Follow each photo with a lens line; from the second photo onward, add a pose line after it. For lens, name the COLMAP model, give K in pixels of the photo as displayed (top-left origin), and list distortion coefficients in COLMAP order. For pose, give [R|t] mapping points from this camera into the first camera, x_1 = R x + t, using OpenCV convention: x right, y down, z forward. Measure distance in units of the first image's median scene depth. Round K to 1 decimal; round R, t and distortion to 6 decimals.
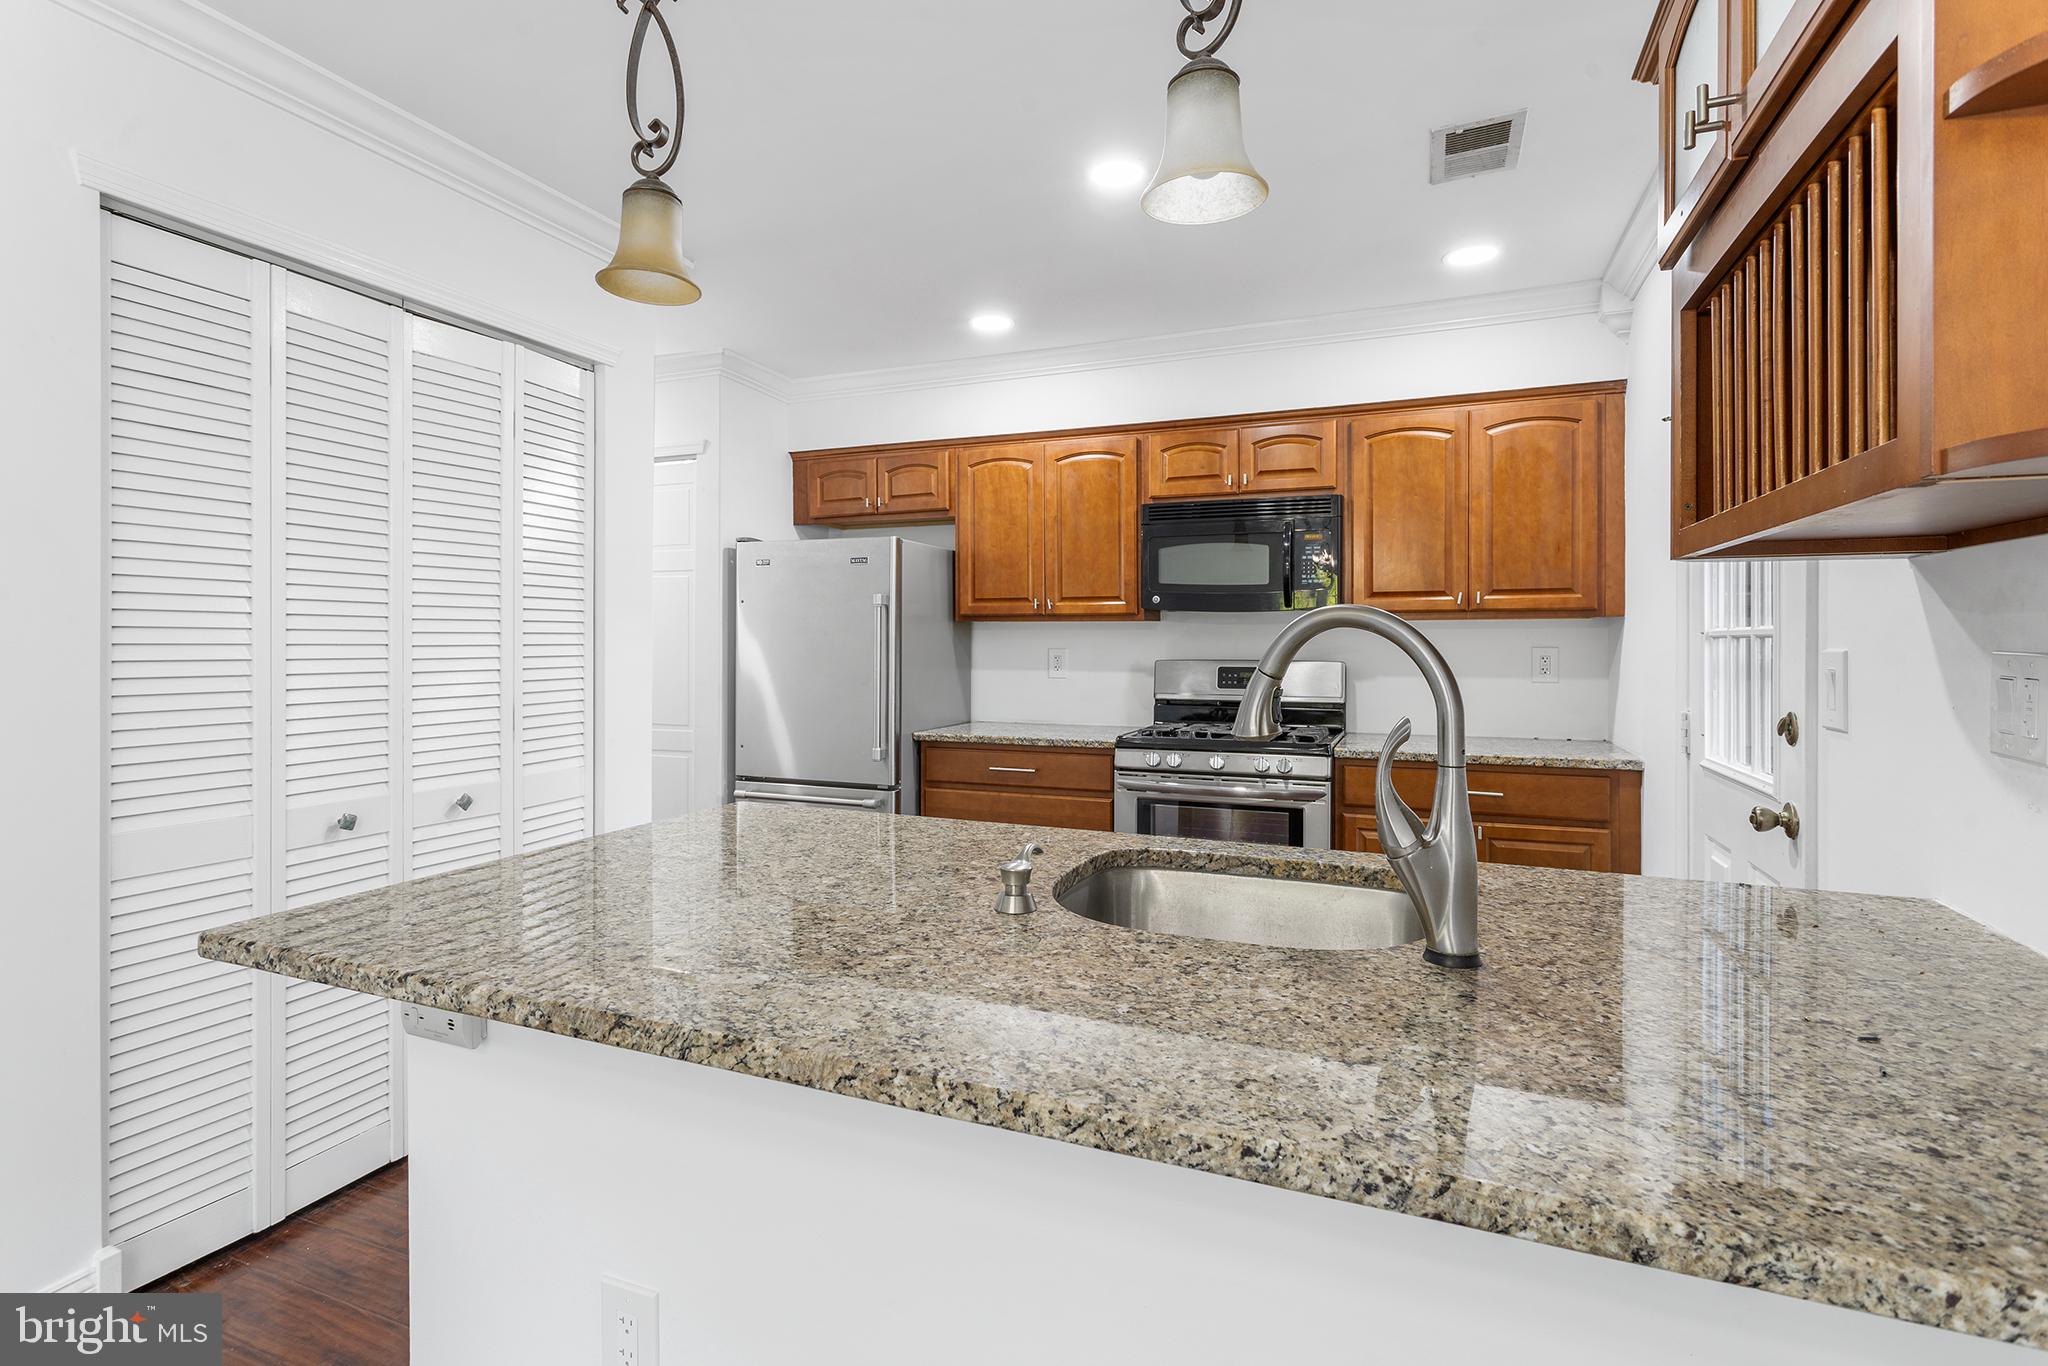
lens RADIAL K [[991.2, 0, 994.2], [0, 991.2, 641.6], [0, 0, 1]] dist [-0.002108, 0.004602]
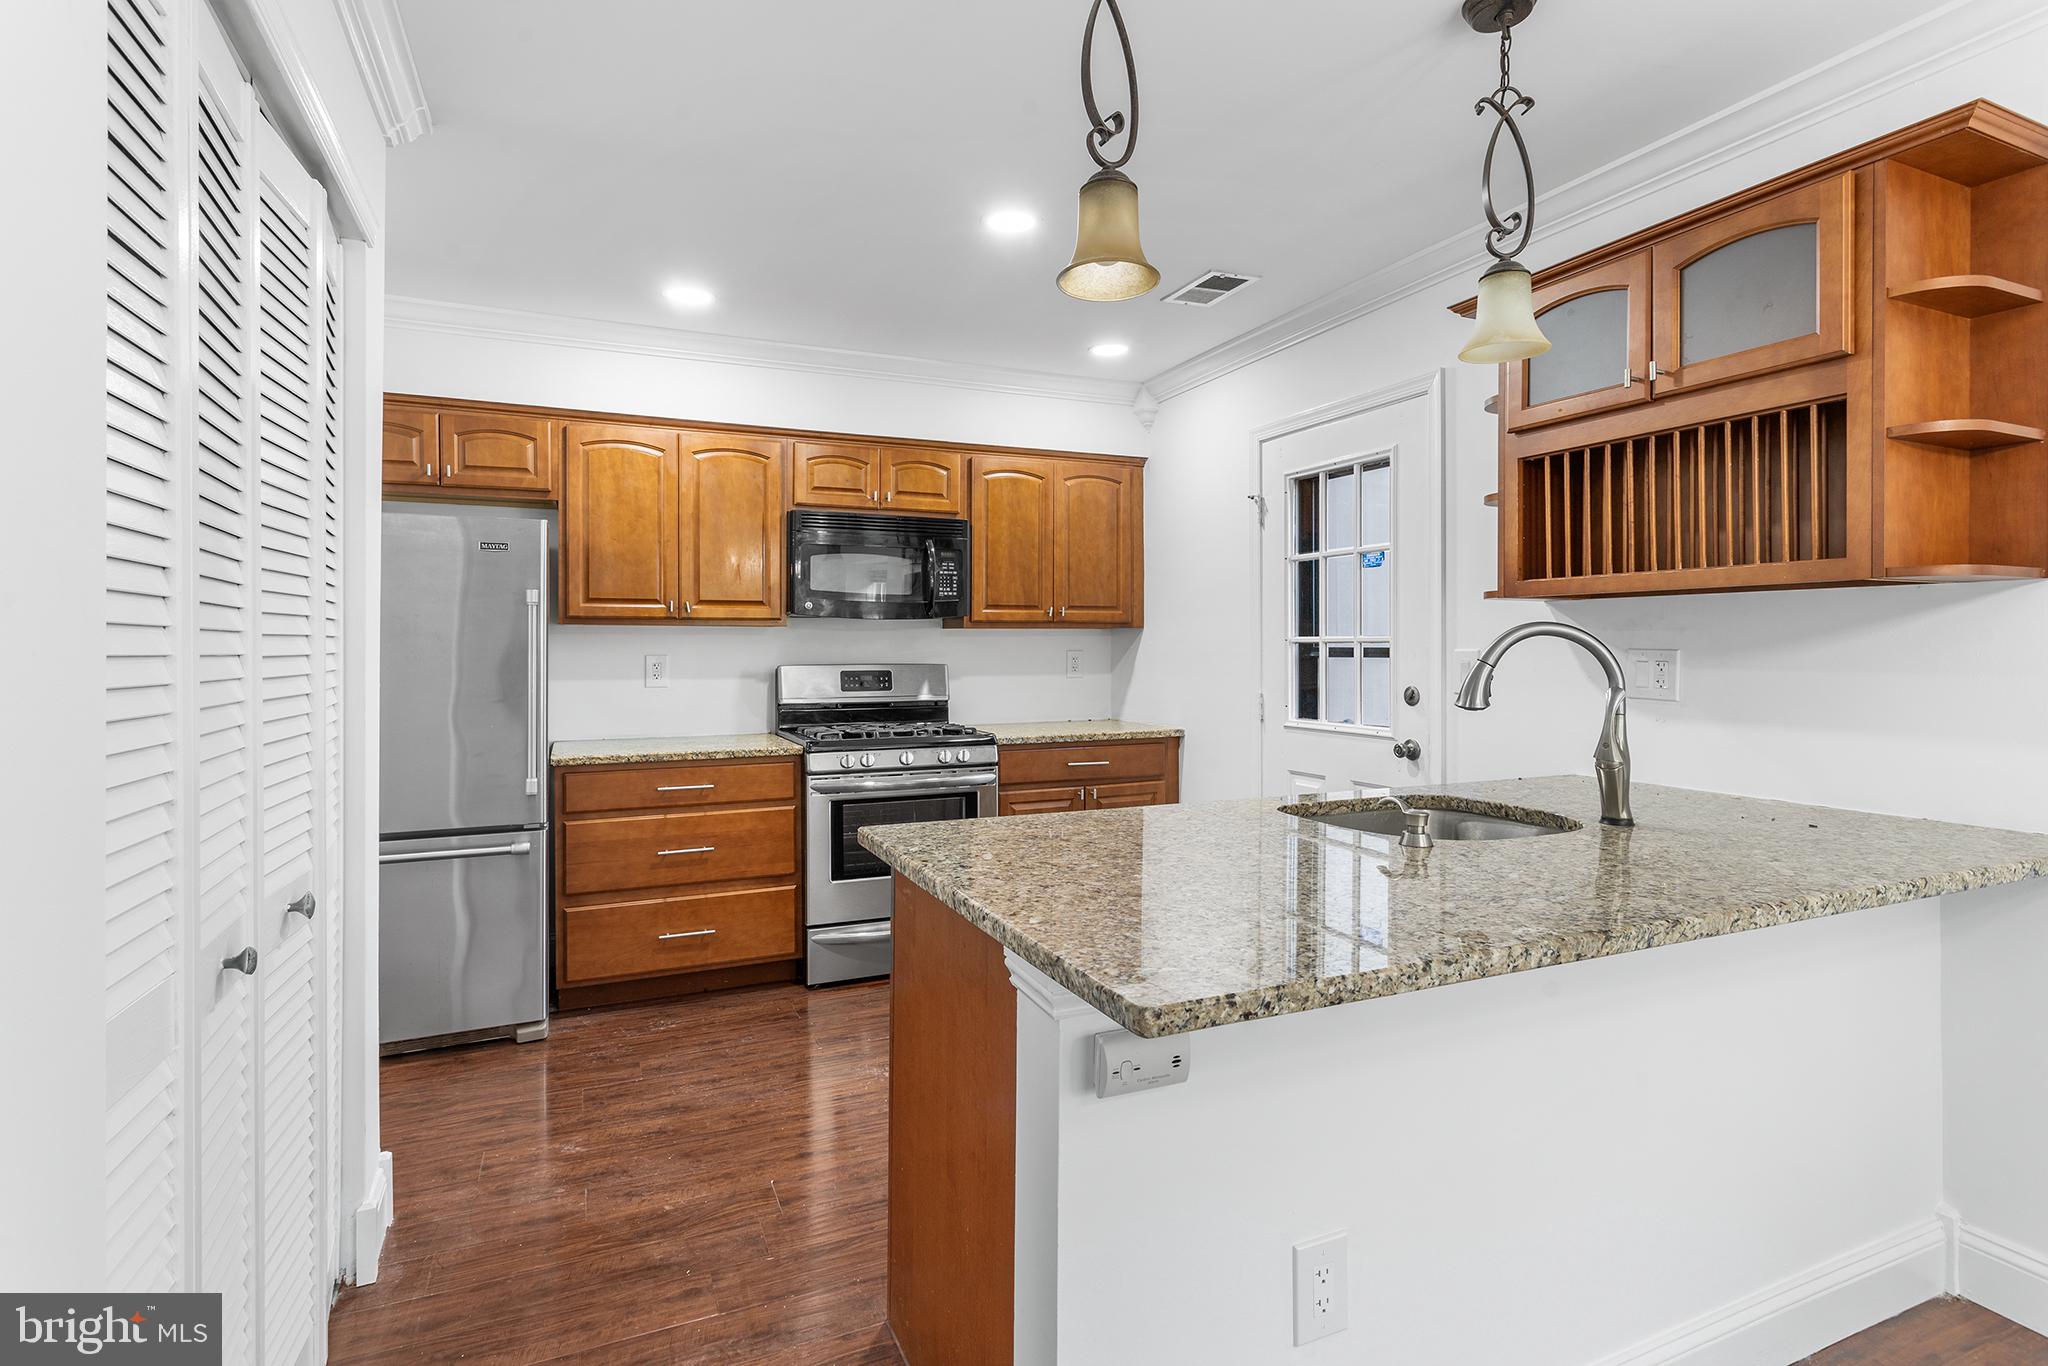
lens RADIAL K [[991.2, 0, 1002.1], [0, 991.2, 650.6], [0, 0, 1]] dist [-0.002108, 0.004602]
pose [[0.688464, -0.005930, 0.725247, -0.464612], [0.004079, 0.999982, 0.004305, -0.000064], [-0.725260, -0.000006, 0.688476, 0.169383]]
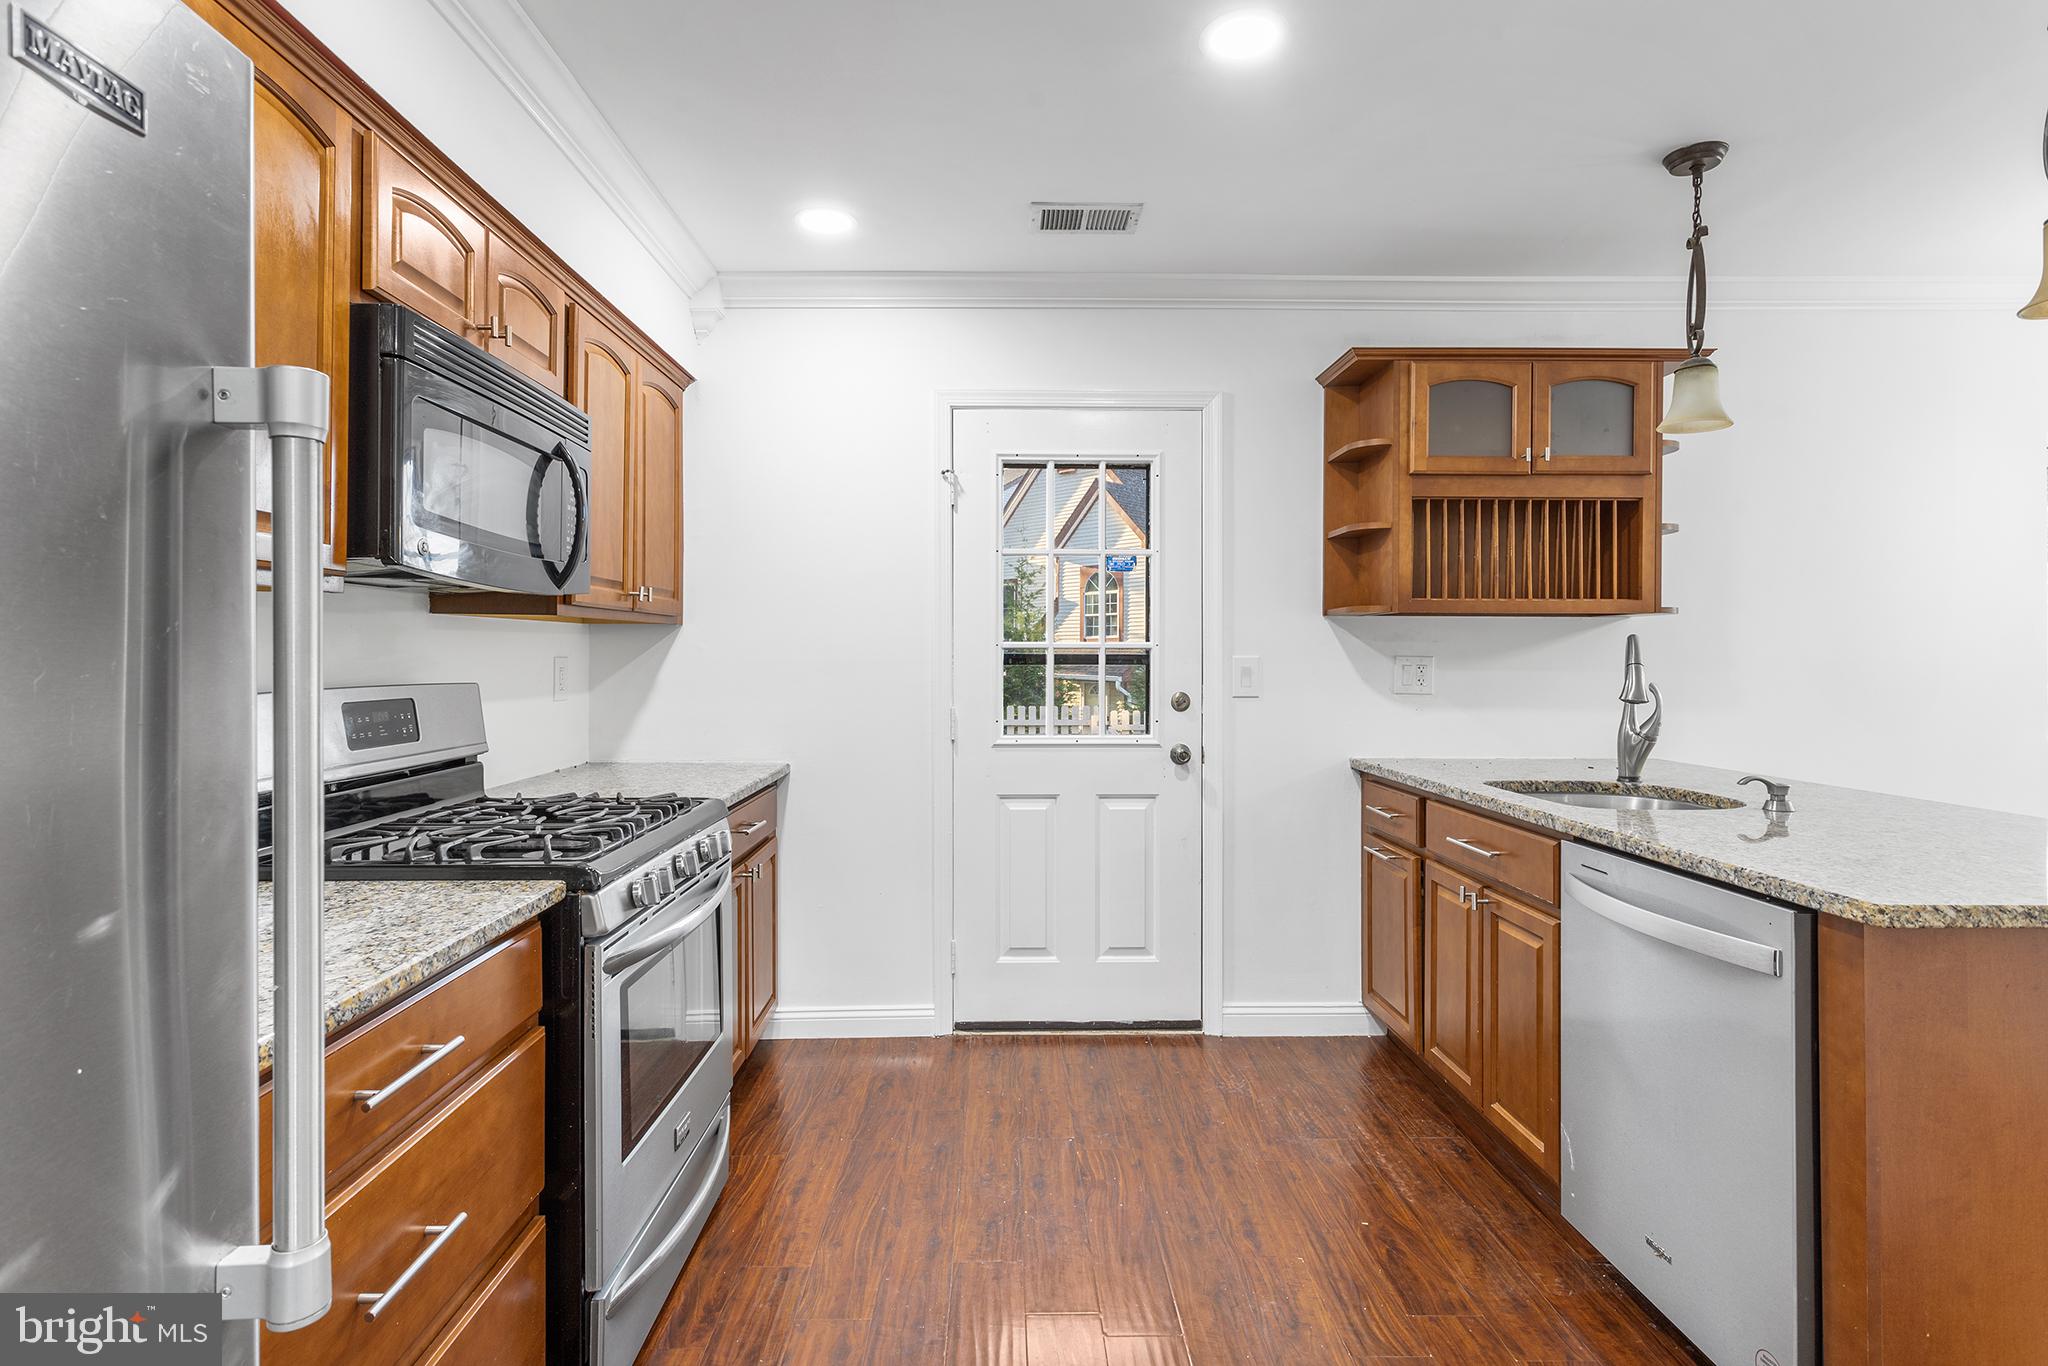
lens RADIAL K [[991.2, 0, 996.9], [0, 991.2, 663.9], [0, 0, 1]] dist [-0.002108, 0.004602]
pose [[-0.407186, -0.008312, 0.913307, -0.333319], [-0.002043, 0.999964, 0.008189, 0.003994], [-0.913343, 0.001469, -0.407189, 1.012763]]
